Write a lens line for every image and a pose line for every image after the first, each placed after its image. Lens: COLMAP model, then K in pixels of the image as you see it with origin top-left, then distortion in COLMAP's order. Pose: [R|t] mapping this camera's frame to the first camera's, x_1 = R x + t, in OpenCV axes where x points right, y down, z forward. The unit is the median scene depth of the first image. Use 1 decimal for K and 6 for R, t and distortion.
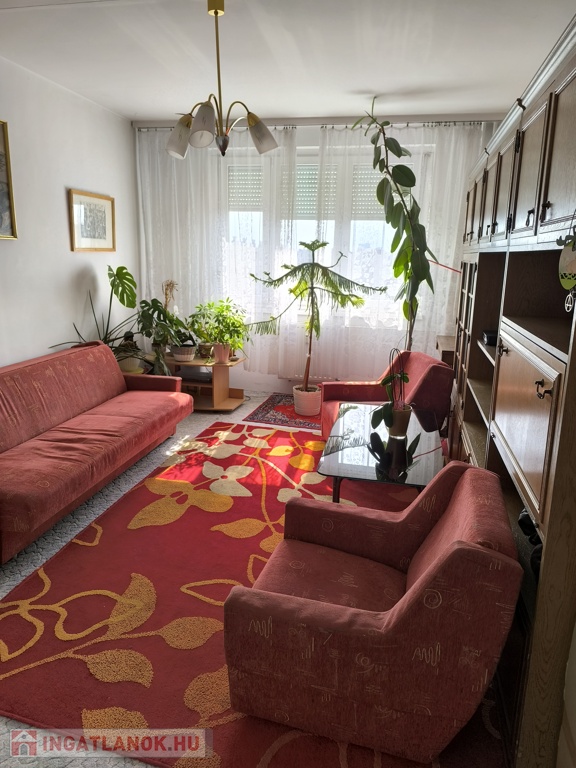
lens RADIAL K [[528.8, 0, 288.0], [0, 528.8, 384.0], [0, 0, 1]] dist [0.057099, -0.064958]
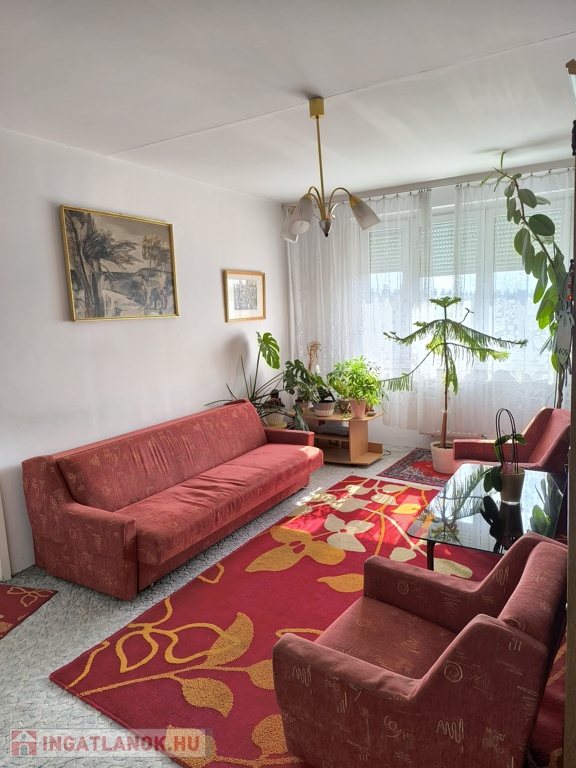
lens RADIAL K [[528.8, 0, 288.7], [0, 528.8, 390.4], [0, 0, 1]] dist [0.061247, -0.065217]
pose [[0.942740, -0.010997, -0.333347, 0.119665], [-0.016147, 0.996779, -0.078551, -0.013687], [0.333137, 0.079436, 0.939526, -0.030414]]
